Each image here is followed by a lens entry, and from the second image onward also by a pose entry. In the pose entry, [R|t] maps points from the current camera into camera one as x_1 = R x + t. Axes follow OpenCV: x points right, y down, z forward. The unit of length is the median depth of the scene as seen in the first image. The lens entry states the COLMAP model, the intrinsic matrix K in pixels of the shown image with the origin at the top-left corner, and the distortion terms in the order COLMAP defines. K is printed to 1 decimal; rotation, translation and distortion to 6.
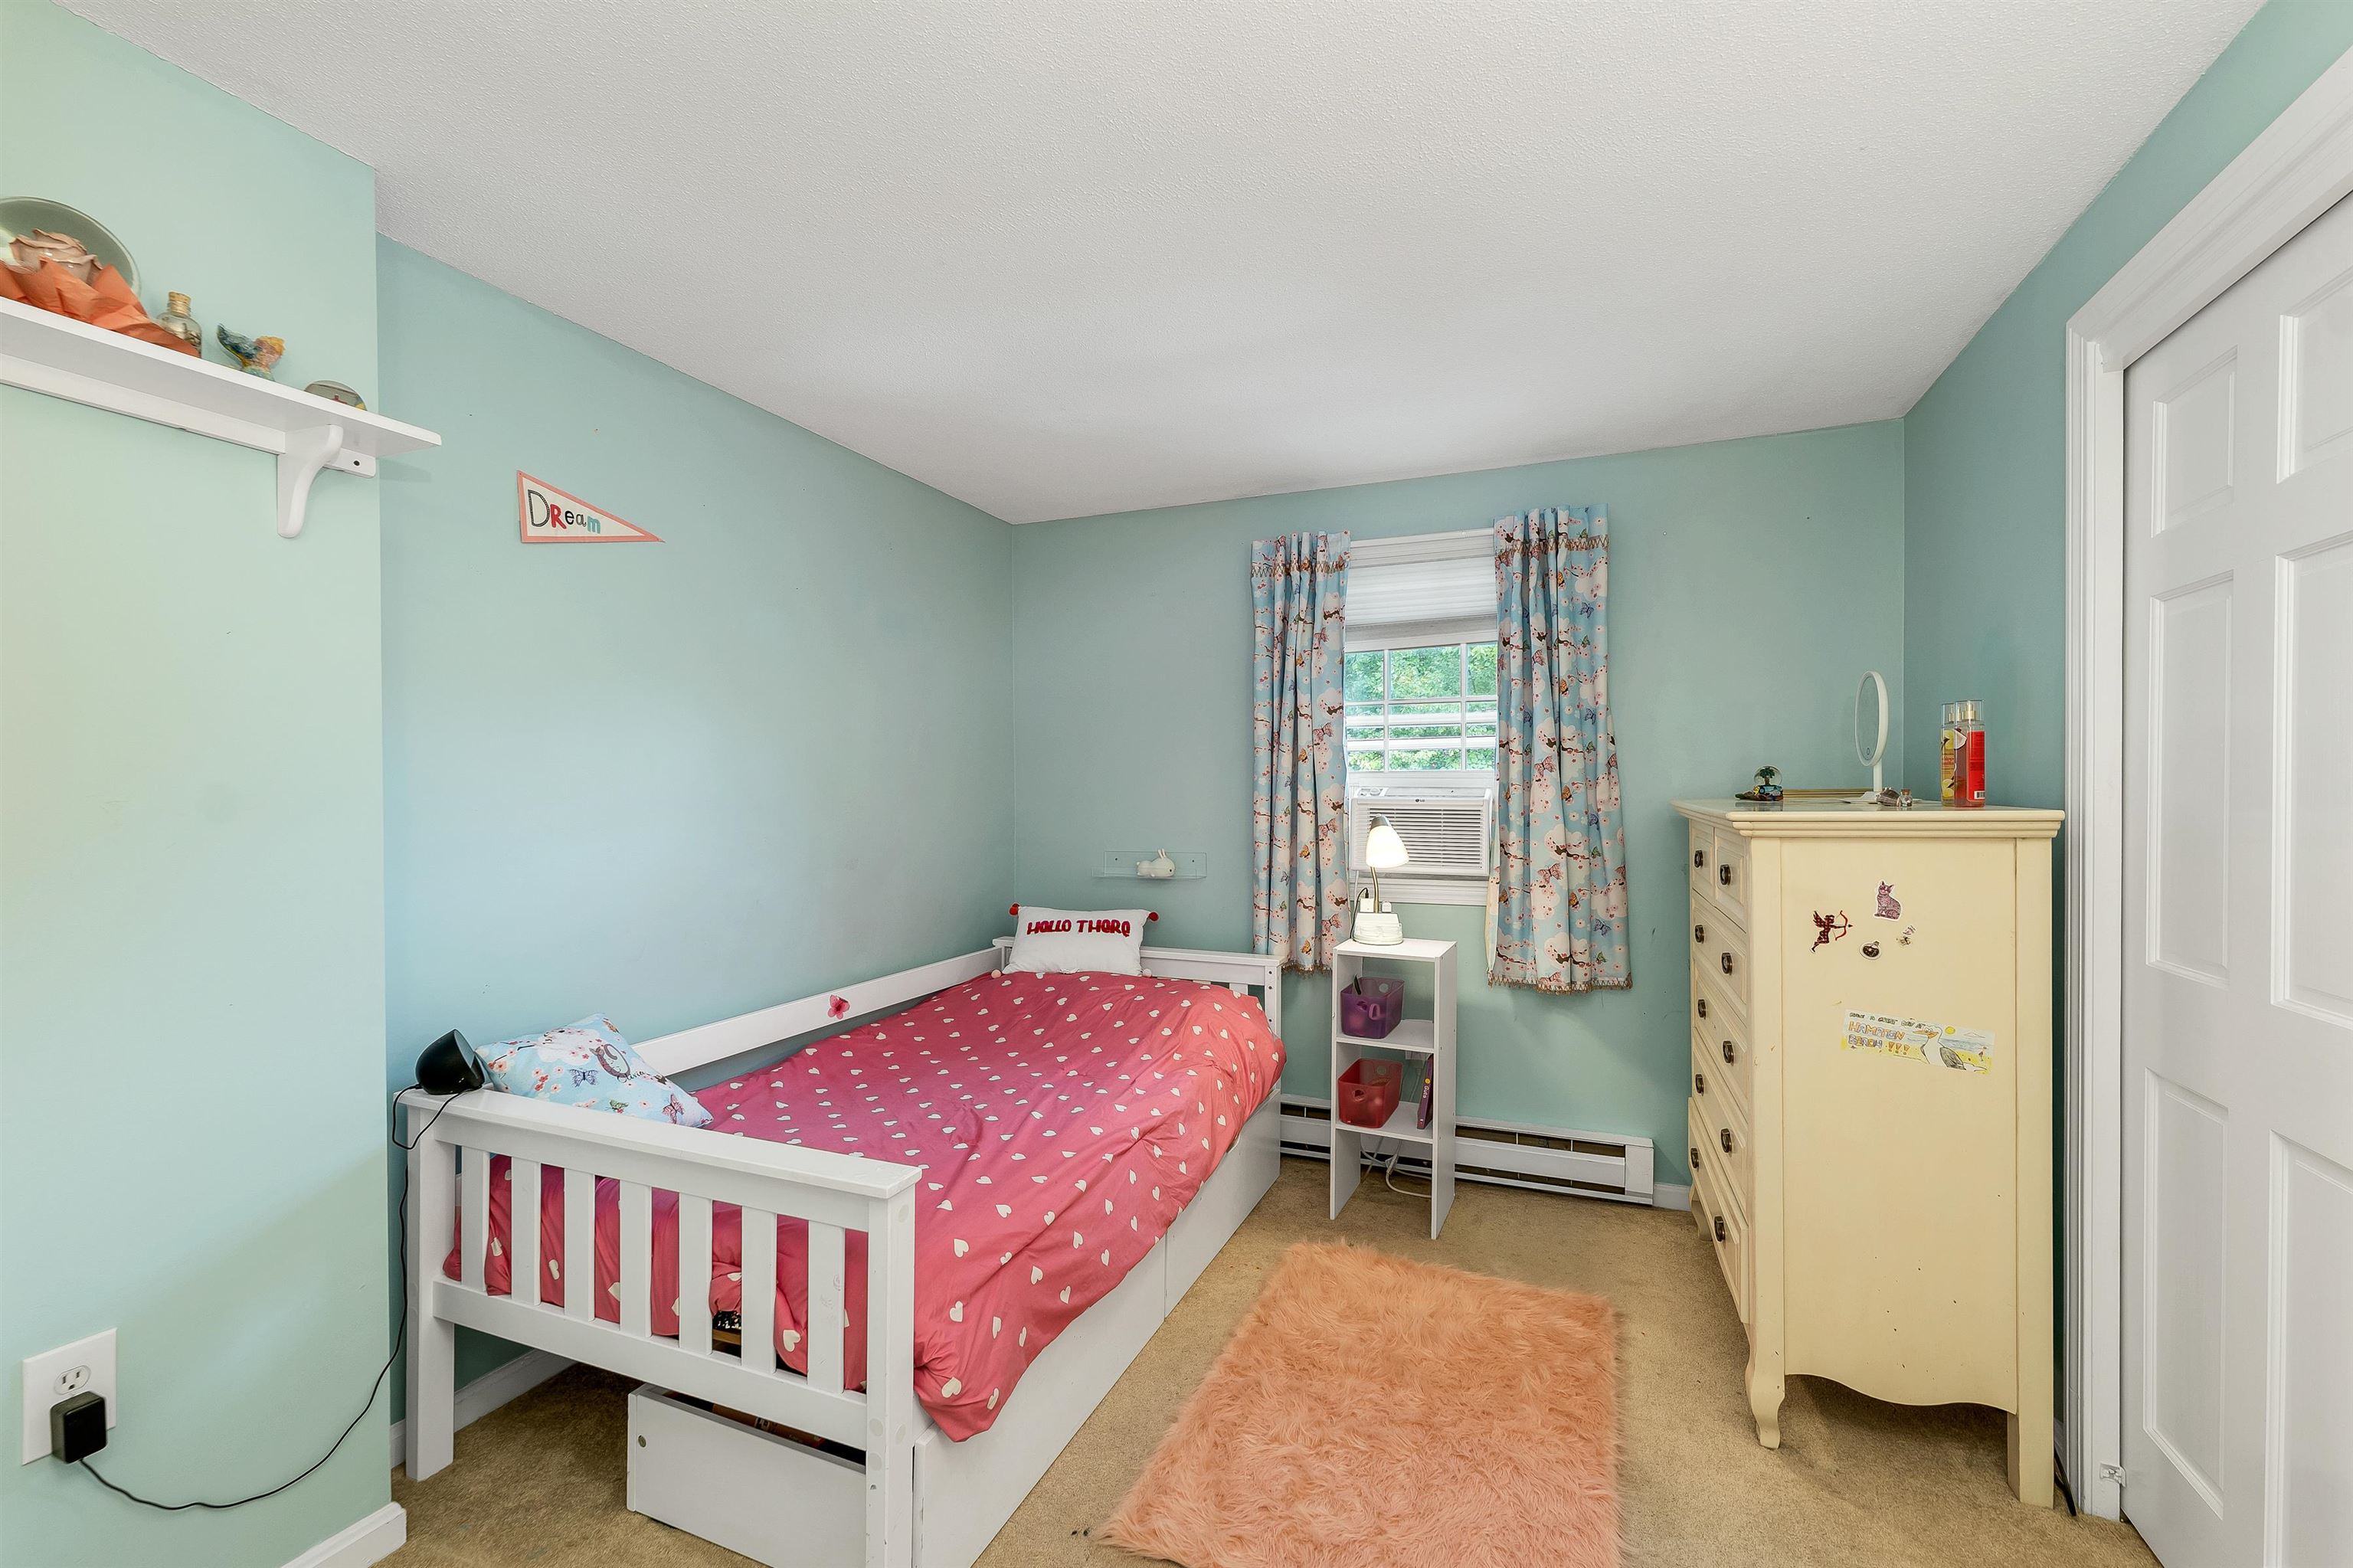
lens RADIAL K [[965.9, 0, 1163.6], [0, 965.9, 796.3], [0, 0, 1]] dist [-0.001903, -0.000189]
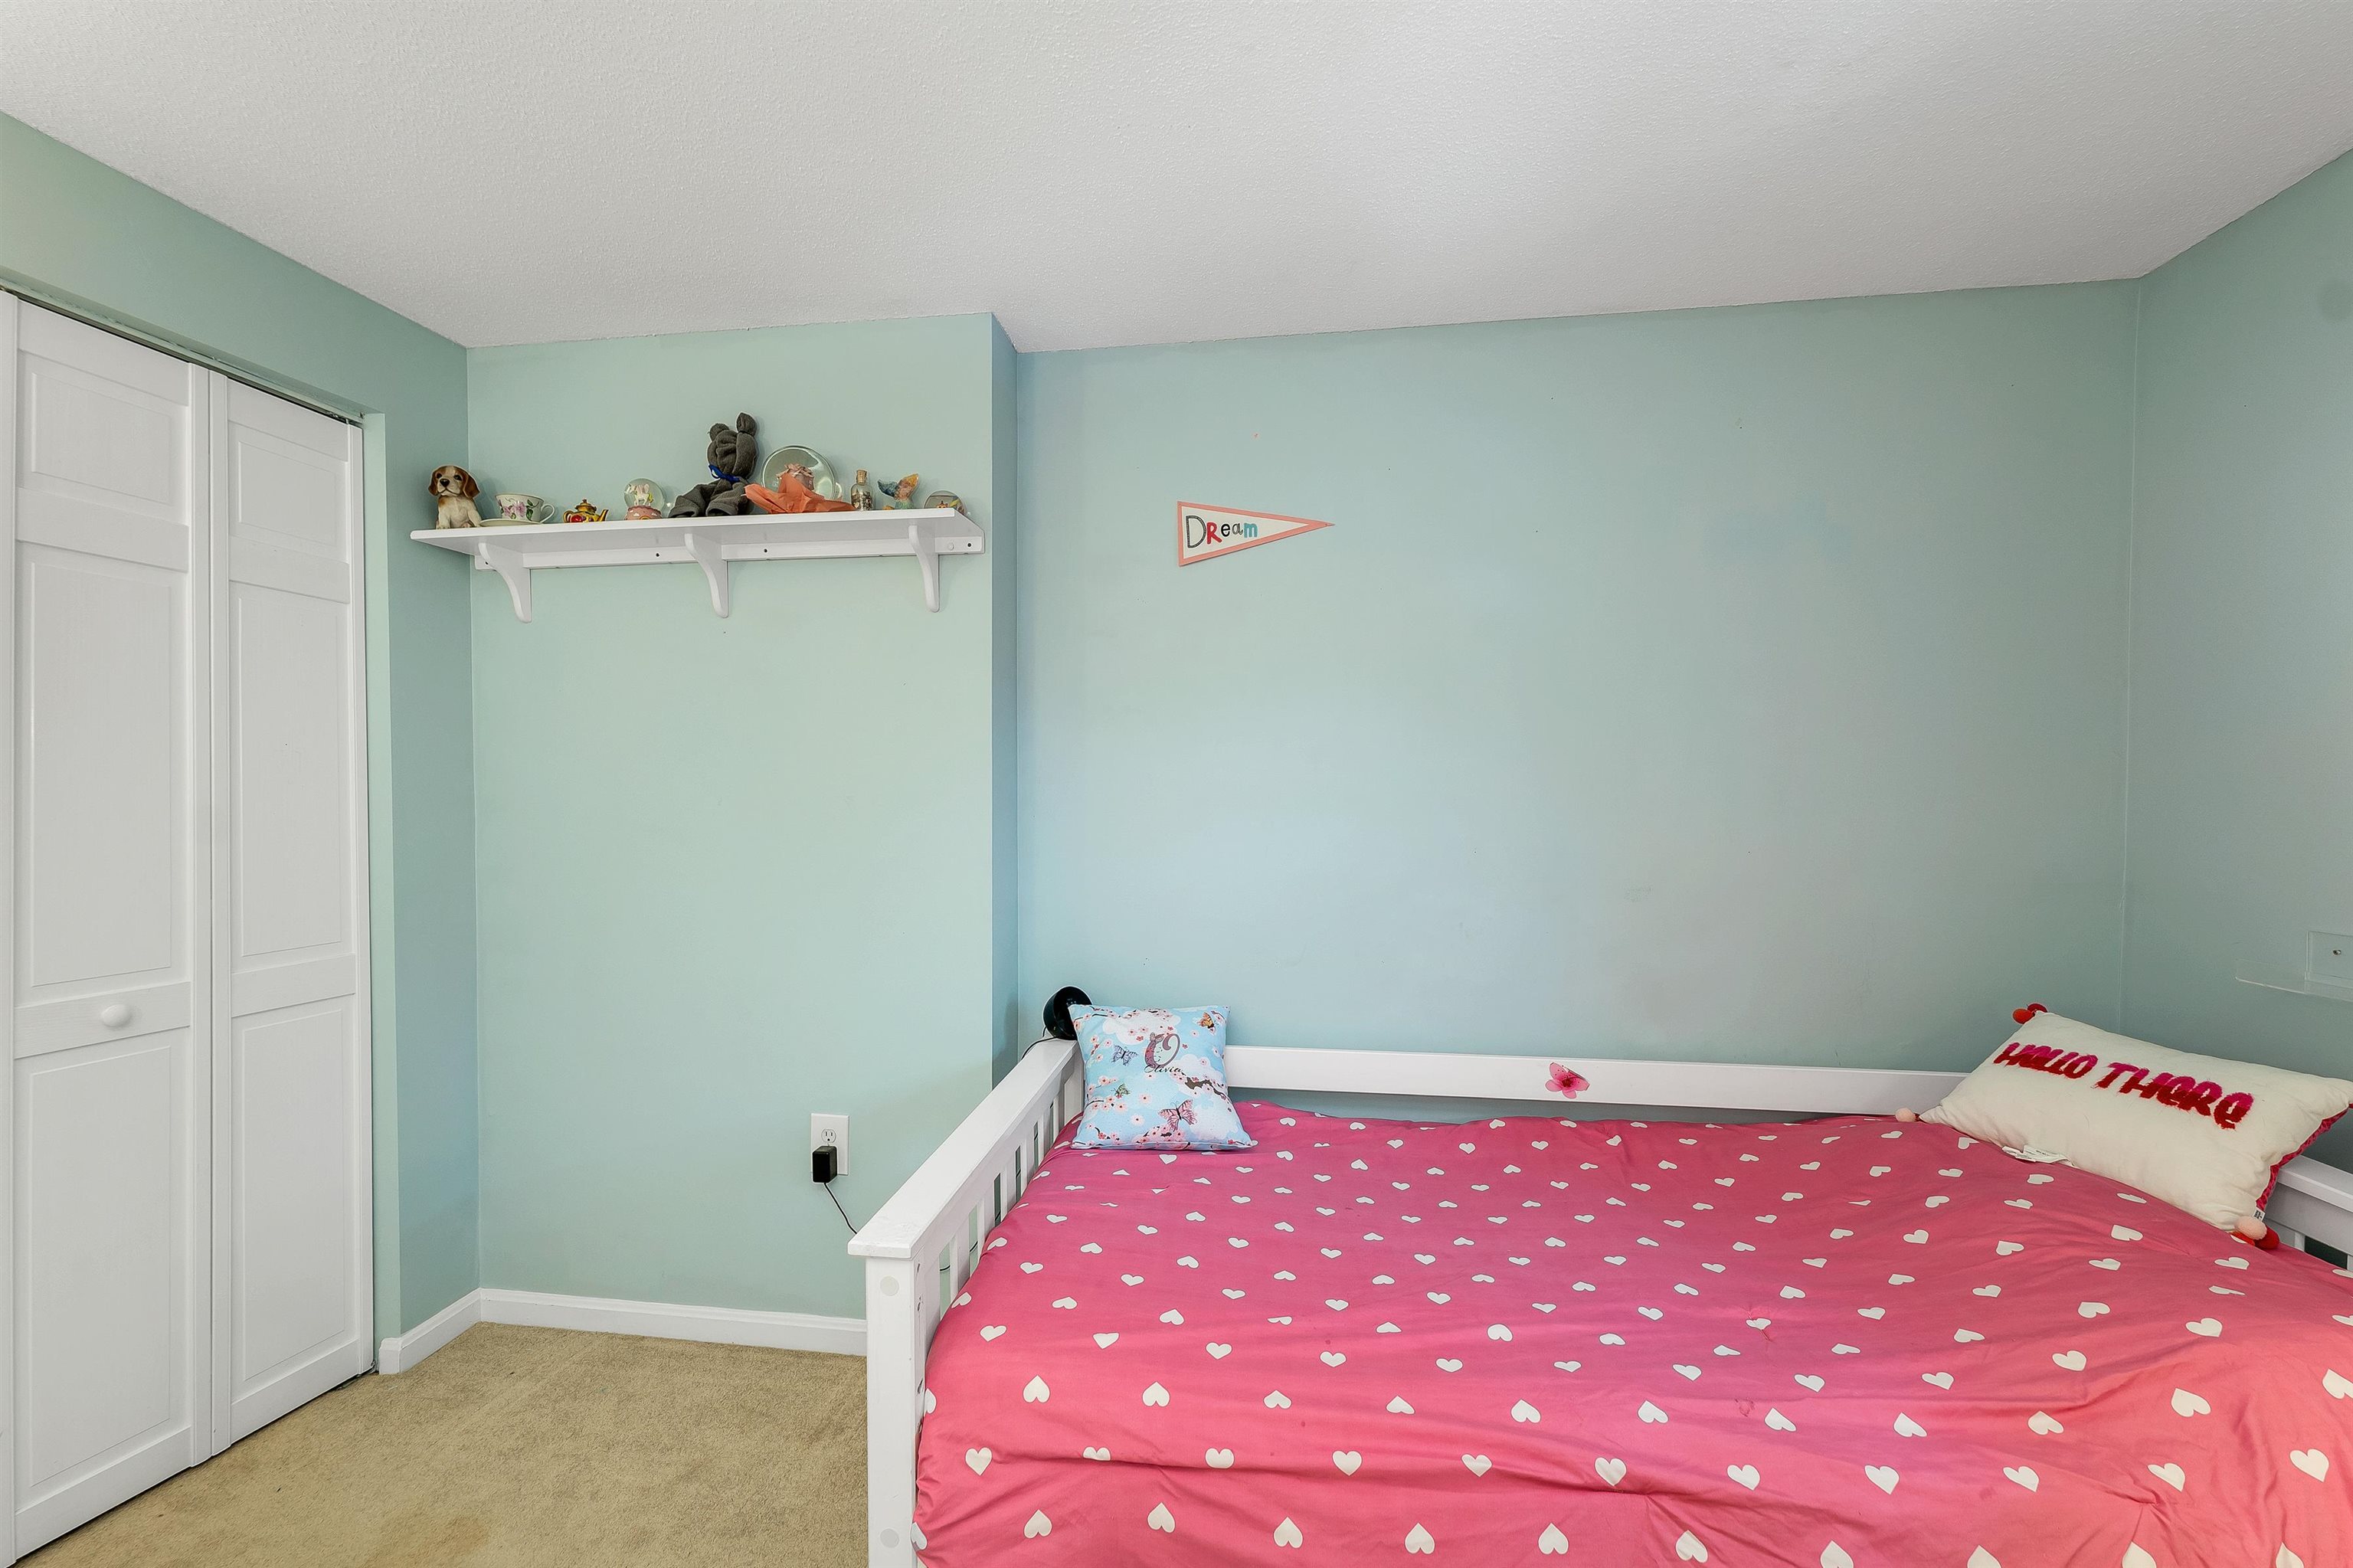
lens RADIAL K [[965.9, 0, 1104.9], [0, 965.9, 814.2], [0, 0, 1]] dist [-0.001903, -0.000189]
pose [[0.260639, 0.022927, -0.965164, 0.358006], [-0.007946, 0.999735, 0.021602, -0.001699], [0.965404, 0.002039, 0.260753, 0.580611]]
